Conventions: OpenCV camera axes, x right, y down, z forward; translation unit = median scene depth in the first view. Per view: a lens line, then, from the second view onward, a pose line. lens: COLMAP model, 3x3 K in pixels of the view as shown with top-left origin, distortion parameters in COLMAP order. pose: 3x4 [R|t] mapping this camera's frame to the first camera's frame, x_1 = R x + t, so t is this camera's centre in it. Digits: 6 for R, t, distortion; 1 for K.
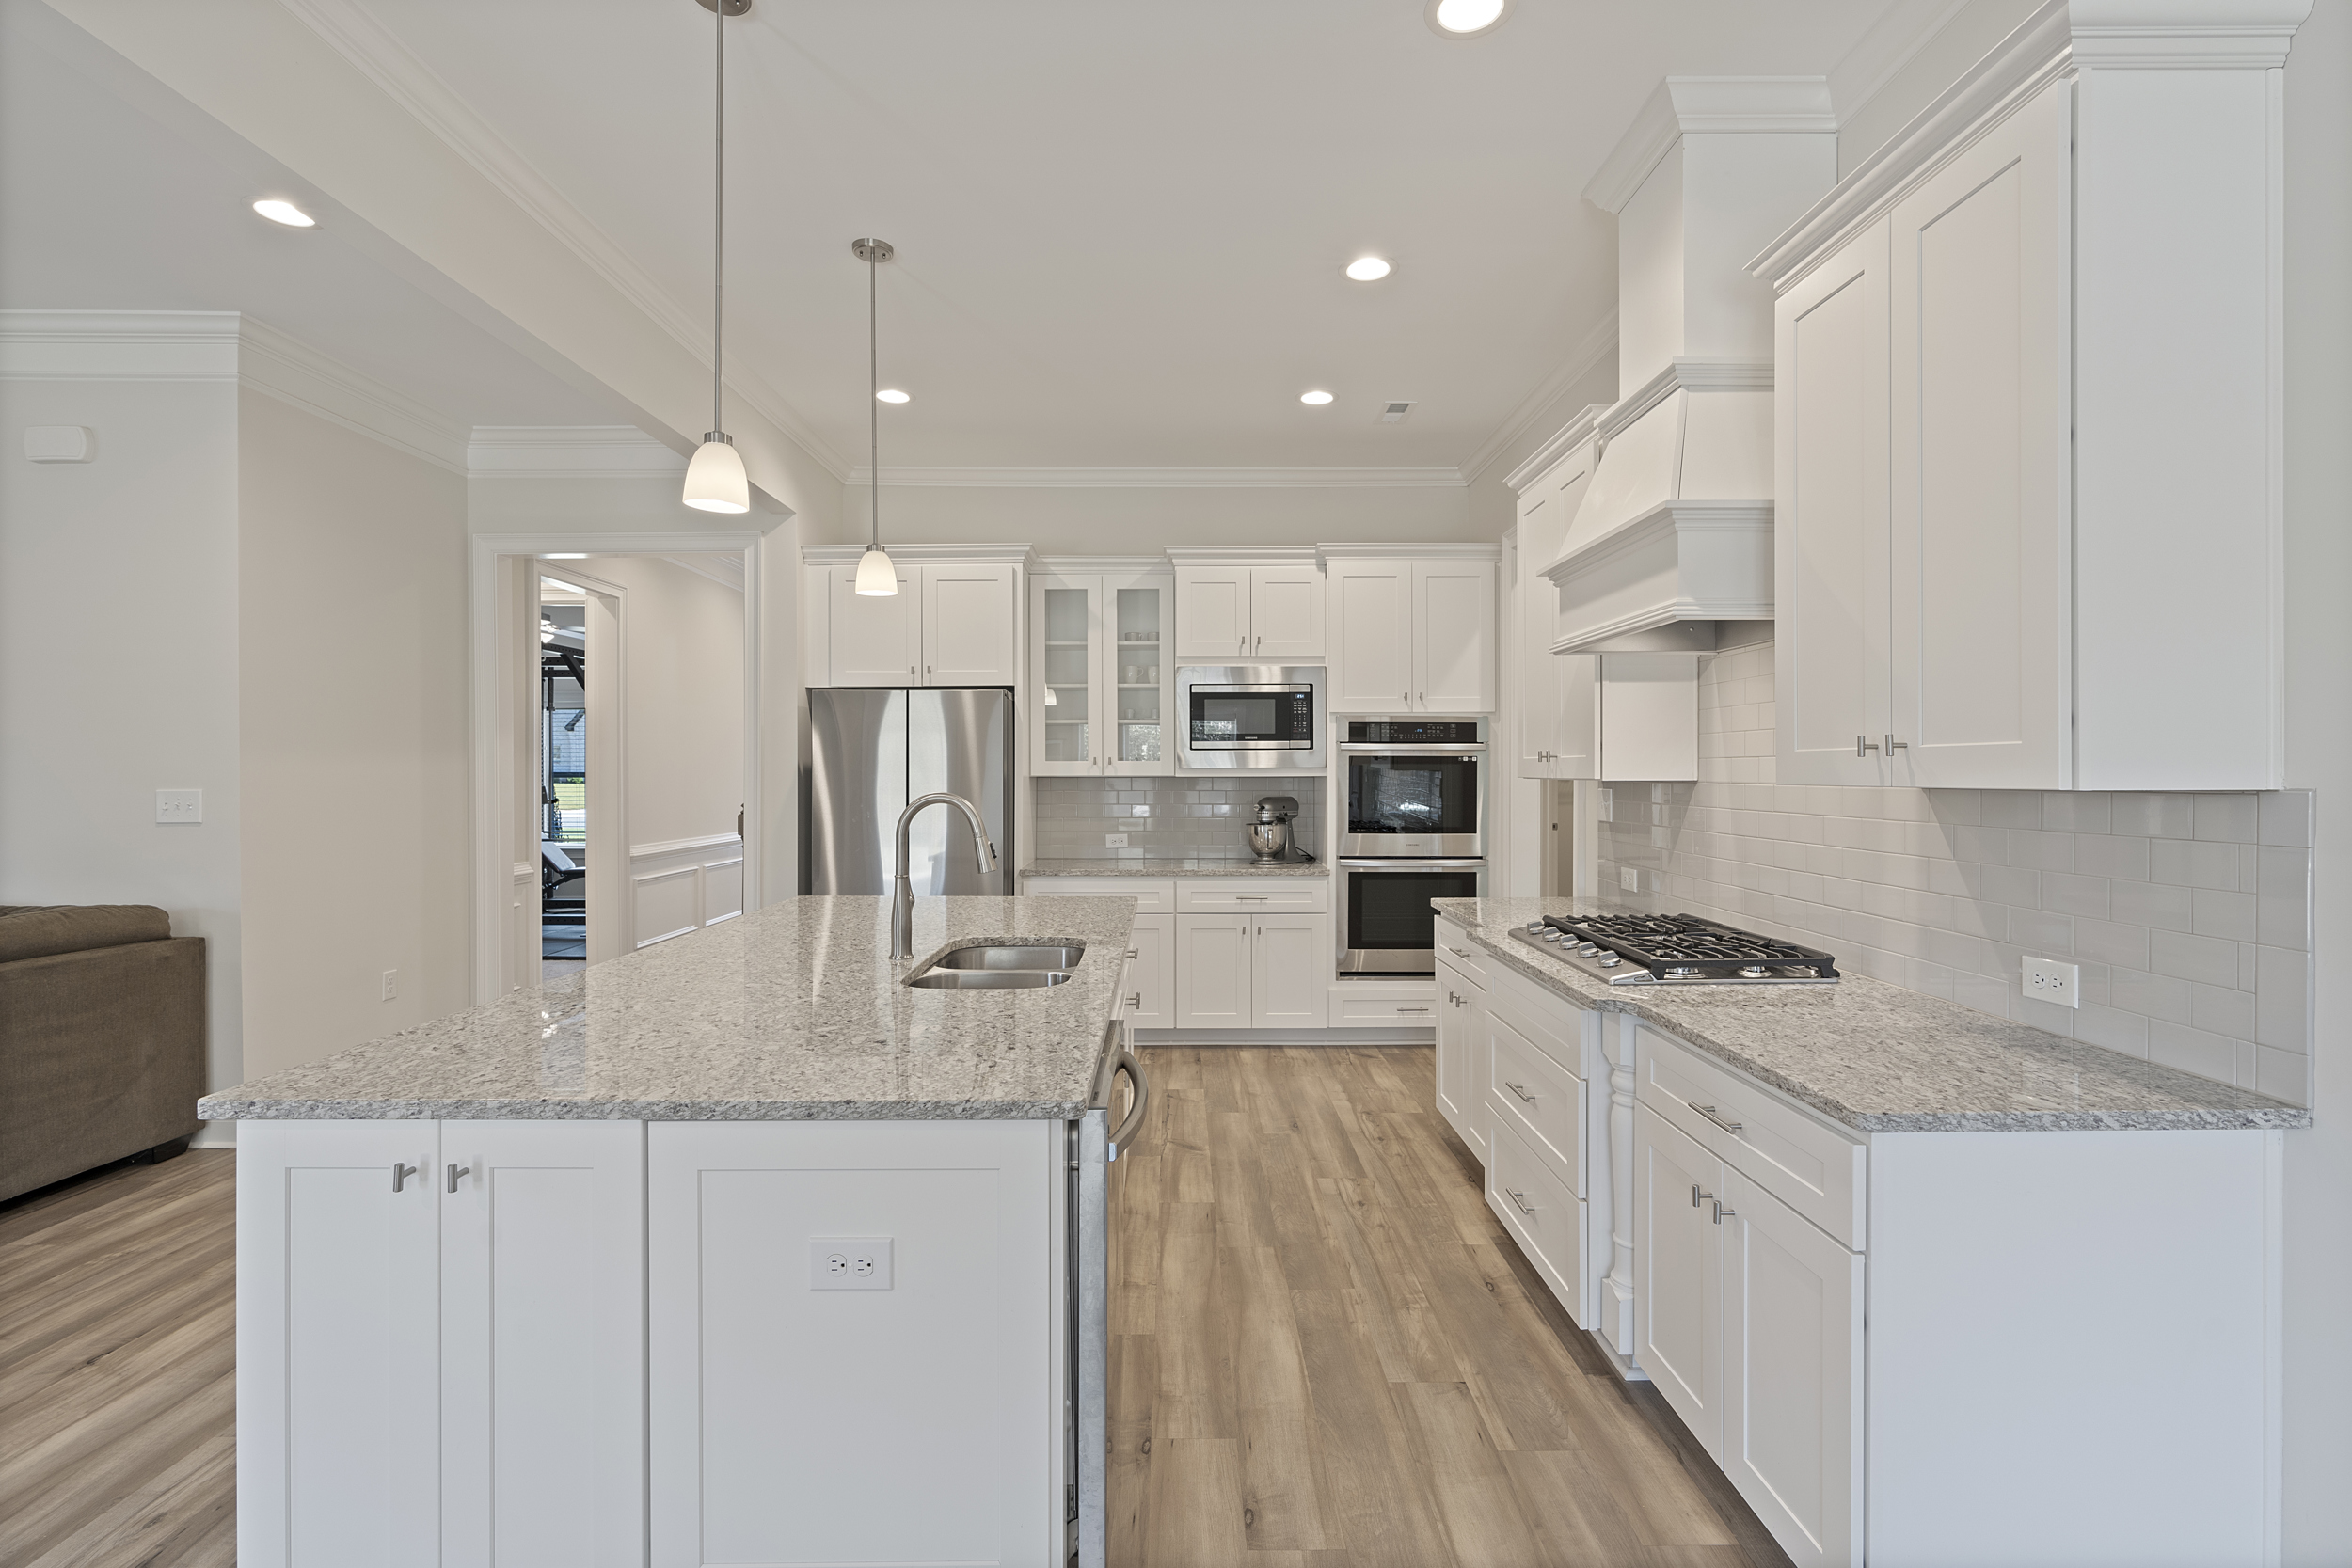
lens RADIAL K [[1065.3, 0, 1182.0], [0, 1065.3, 779.5], [0, 0, 1]] dist [-0.009281, 0.002990]
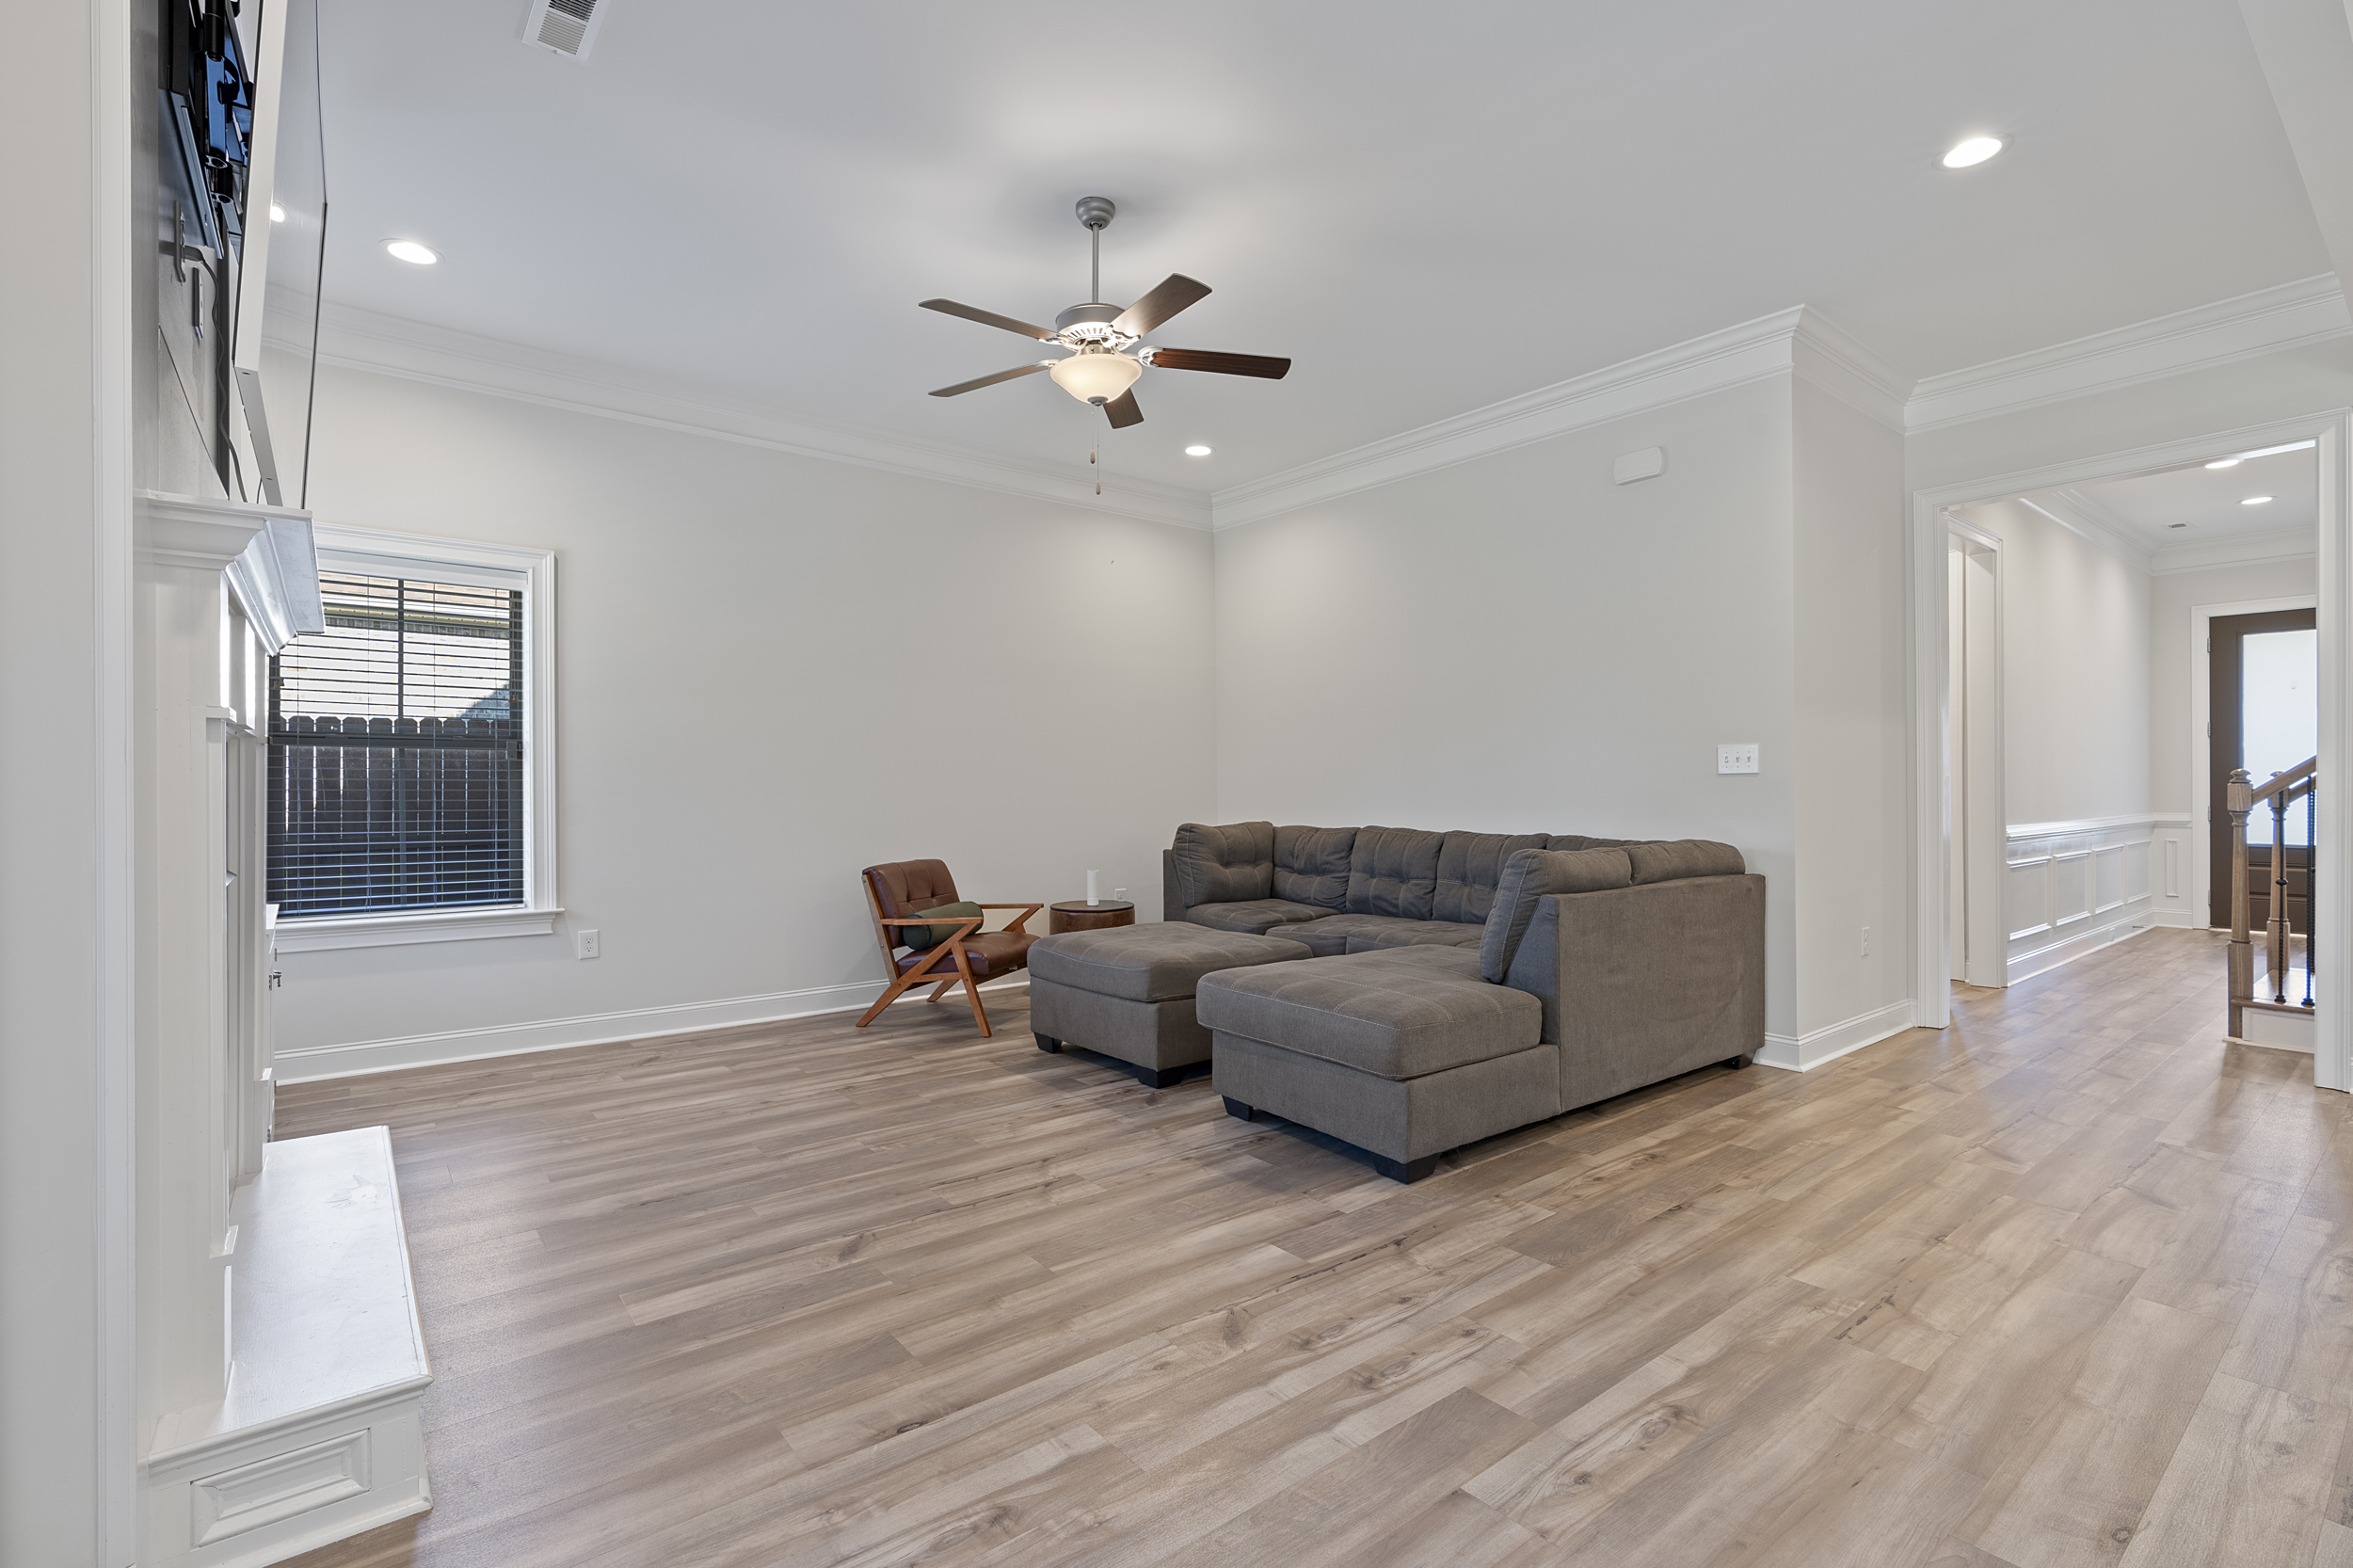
lens RADIAL K [[1065.9, 0, 1180.5], [0, 1065.9, 788.5], [0, 0, 1]] dist [-0.009281, 0.002990]
pose [[0.616667, -0.000213, -0.787224, -0.308862], [-0.003434, 0.999990, -0.002961, 0.045953], [0.787217, 0.004530, 0.616660, -0.129271]]
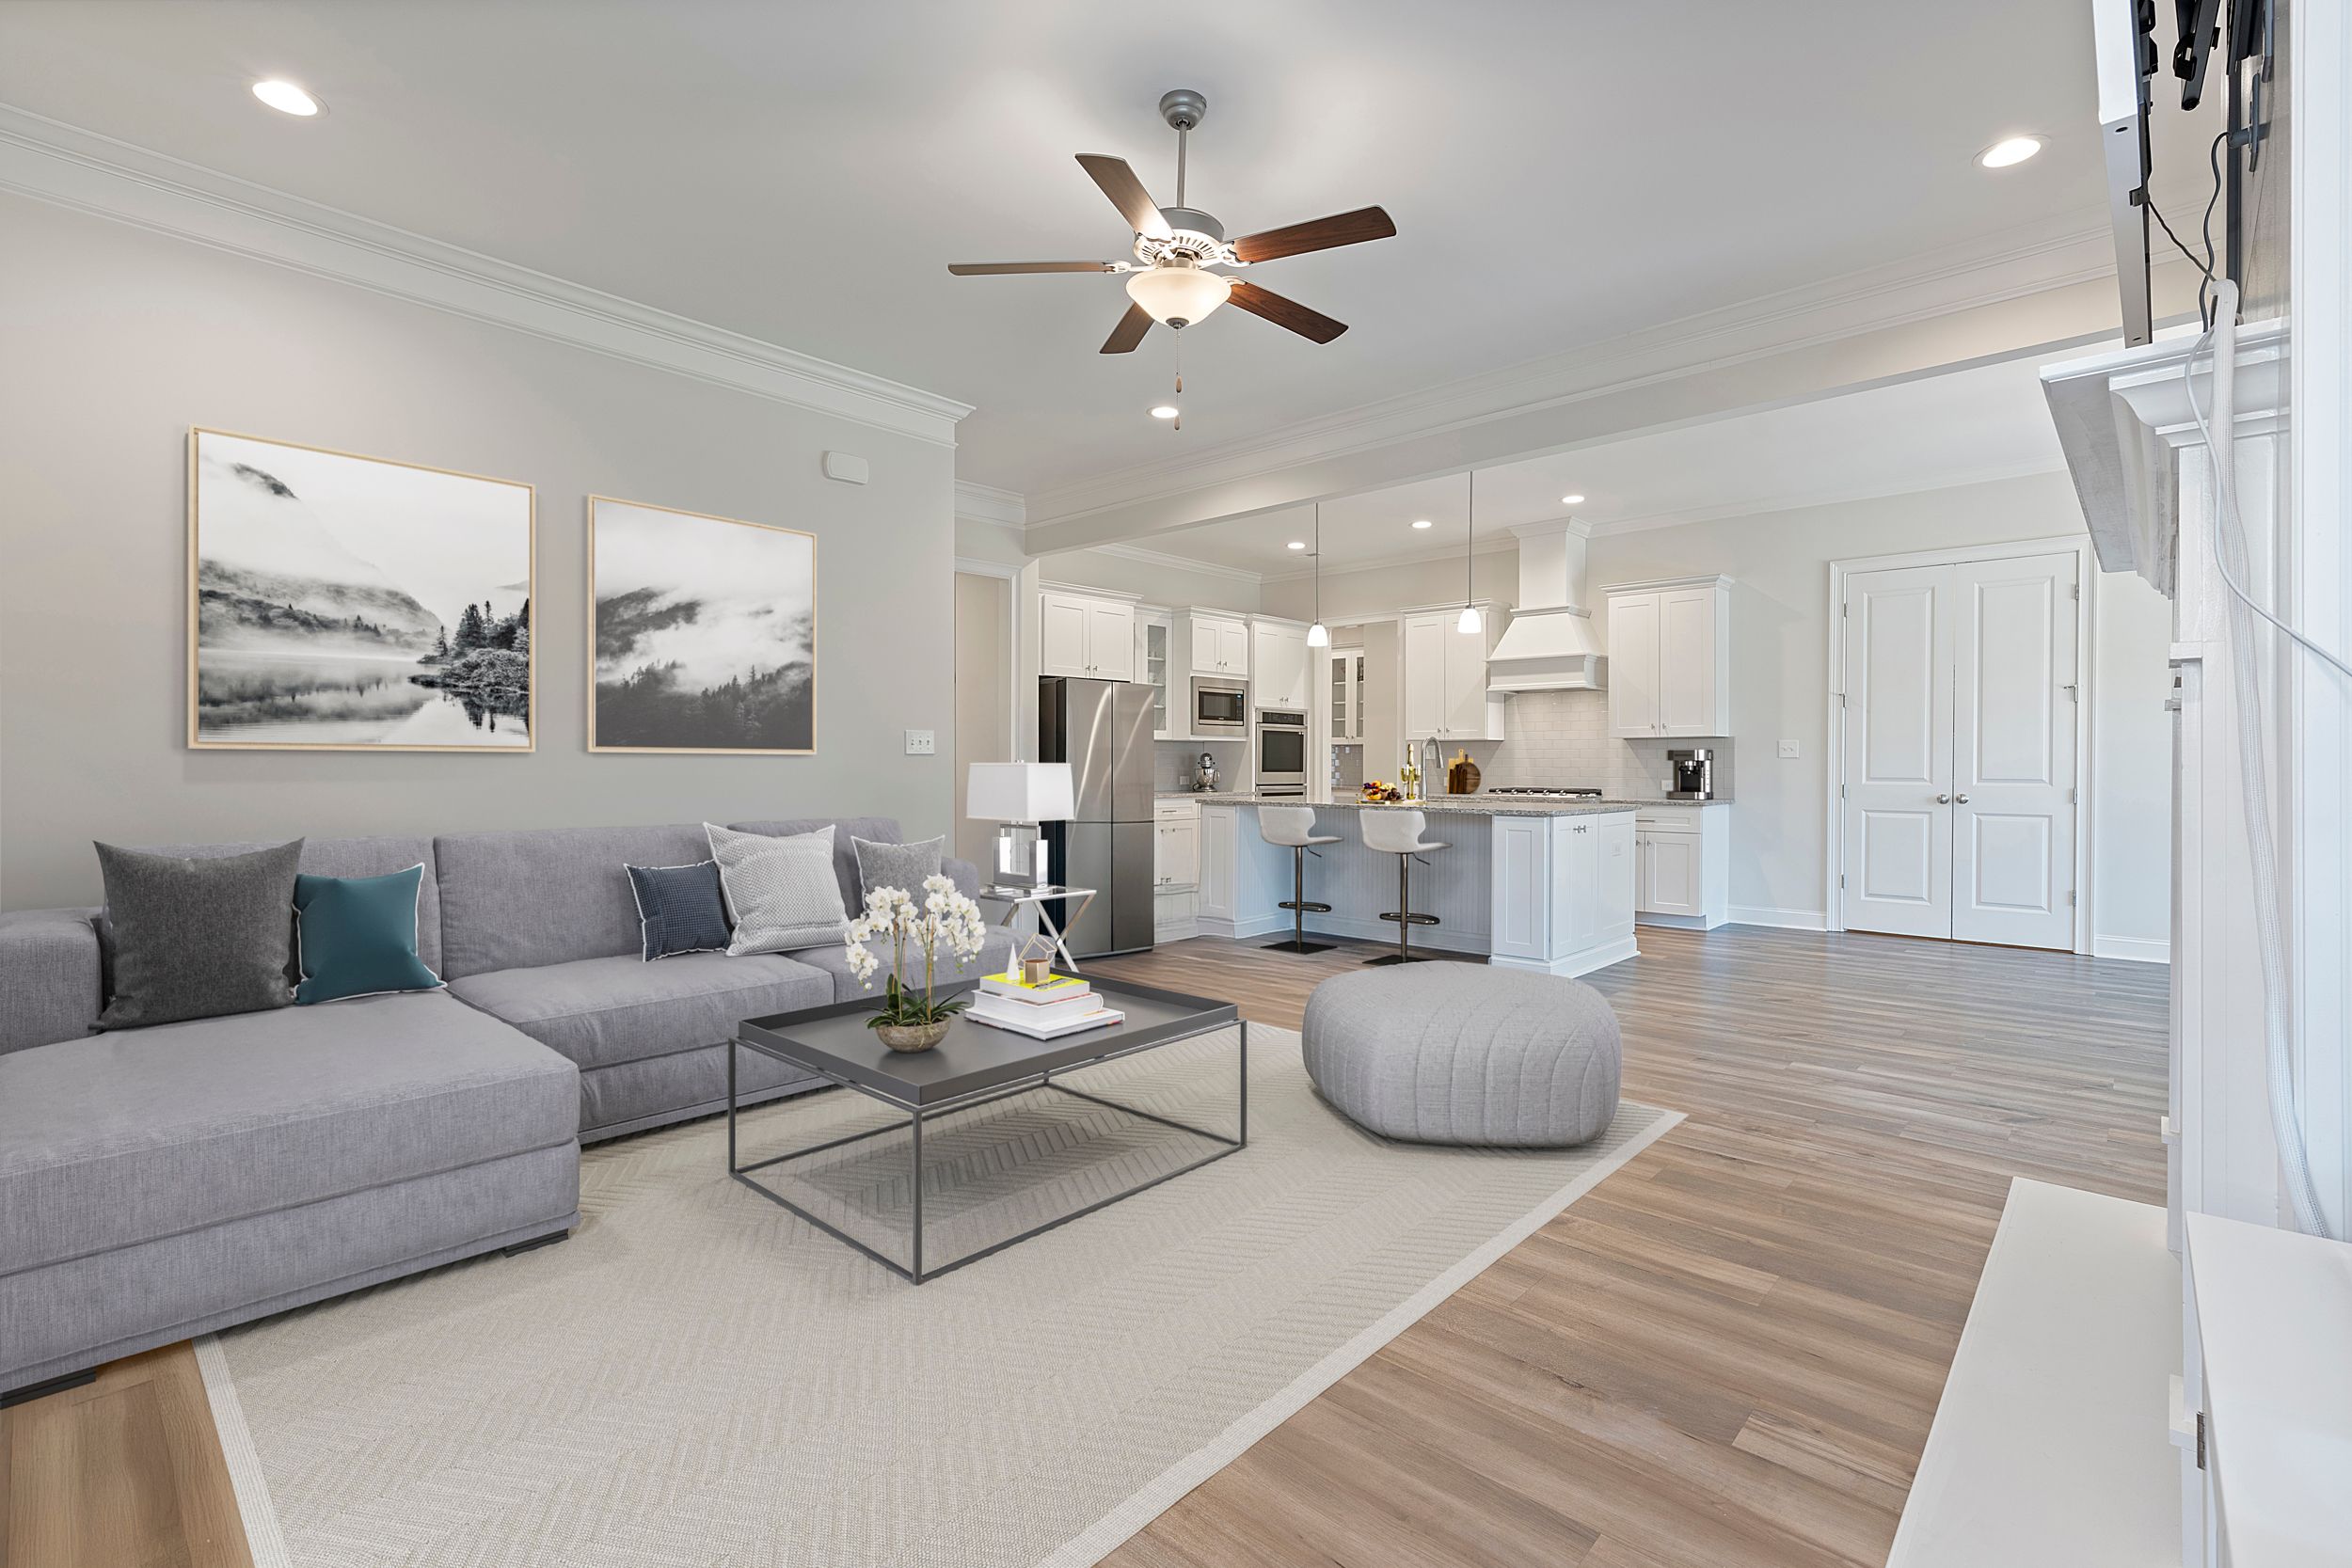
lens RADIAL K [[1065.3, 0, 1187.7], [0, 1065.3, 765.8], [0, 0, 1]] dist [-0.009281, 0.002990]
pose [[0.681453, 0.000922, 0.731861, -1.279296], [0.003751, 0.999982, -0.004752, 0.047641], [-0.731852, 0.005983, 0.681437, -0.160780]]
